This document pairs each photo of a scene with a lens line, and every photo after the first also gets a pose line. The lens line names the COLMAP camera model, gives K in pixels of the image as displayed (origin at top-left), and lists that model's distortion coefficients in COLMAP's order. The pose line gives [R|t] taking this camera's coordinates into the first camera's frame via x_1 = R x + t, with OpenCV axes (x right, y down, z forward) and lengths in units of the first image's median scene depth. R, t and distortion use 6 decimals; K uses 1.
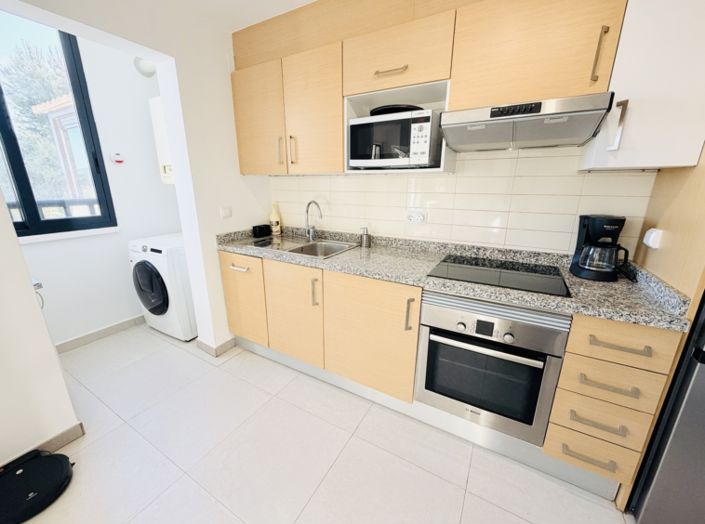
lens RADIAL K [[281.0, 0, 351.0], [0, 281.0, 262.1], [0, 0, 1]] dist [0.003554, -0.001230]
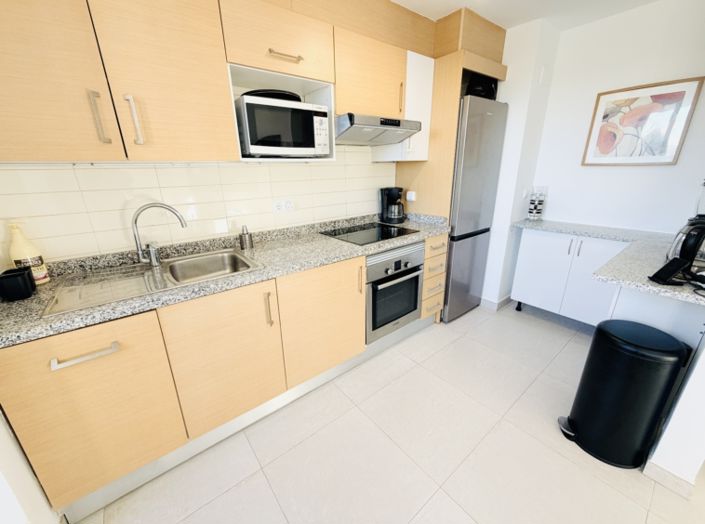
lens RADIAL K [[281.0, 0, 351.3], [0, 281.0, 262.5], [0, 0, 1]] dist [0.003554, -0.001230]
pose [[0.369039, -0.305251, 0.877856, -0.727492], [0.269423, 0.939106, 0.213287, -0.133908], [-0.889506, 0.157804, 0.428809, 0.427557]]
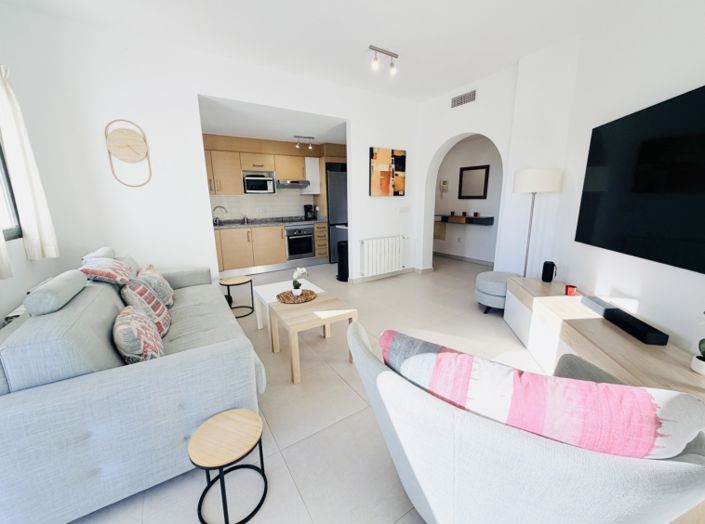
lens RADIAL K [[281.0, 0, 352.8], [0, 281.0, 262.6], [0, 0, 1]] dist [0.003554, -0.001230]
pose [[0.450719, -0.206425, 0.868470, -2.189228], [0.256733, 0.961766, 0.095361, 0.362257], [-0.854950, 0.179984, 0.486483, -1.226546]]
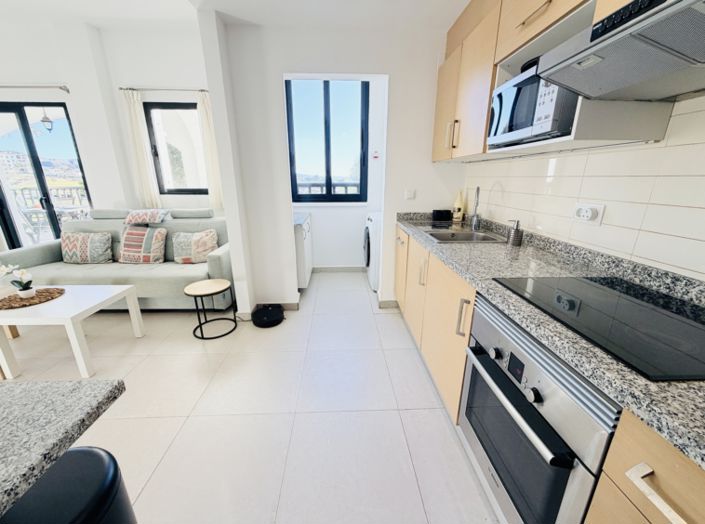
lens RADIAL K [[281.0, 0, 350.6], [0, 281.0, 261.8], [0, 0, 1]] dist [0.003554, -0.001230]
pose [[0.533879, 0.241409, -0.810367, 0.570828], [-0.228605, 0.963897, 0.136539, -0.011585], [0.814072, 0.112358, 0.569792, 0.191060]]
